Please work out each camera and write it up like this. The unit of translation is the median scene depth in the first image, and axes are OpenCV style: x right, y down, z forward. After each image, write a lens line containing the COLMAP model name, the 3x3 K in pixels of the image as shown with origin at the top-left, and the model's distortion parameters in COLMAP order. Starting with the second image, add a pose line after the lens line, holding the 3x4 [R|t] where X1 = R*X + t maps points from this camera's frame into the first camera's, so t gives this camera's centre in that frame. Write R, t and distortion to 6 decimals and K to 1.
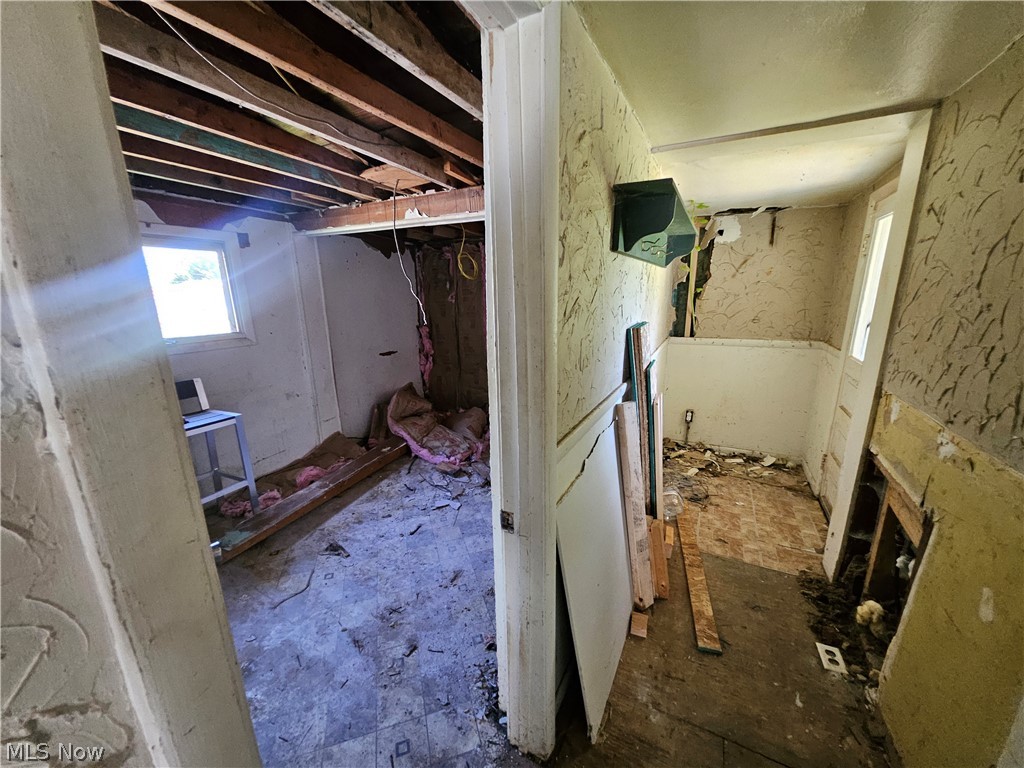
lens RADIAL K [[396.9, 0, 509.9], [0, 396.9, 398.4], [0, 0, 1]] dist [0.002904, -0.000488]
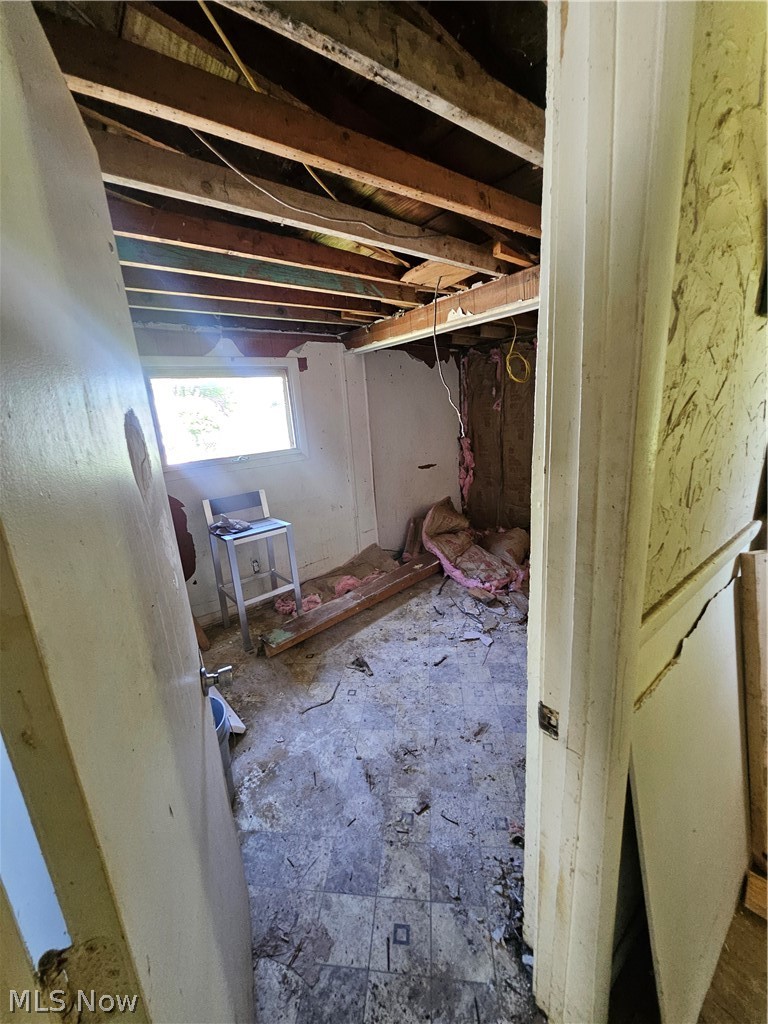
lens RADIAL K [[396.9, 0, 376.8], [0, 396.9, 514.5], [0, 0, 1]] dist [0.002904, -0.000488]
pose [[0.905624, 0.055023, -0.420496, -0.003418], [-0.048373, 0.998478, 0.026471, -0.032617], [0.421313, -0.003632, 0.906908, 0.132271]]
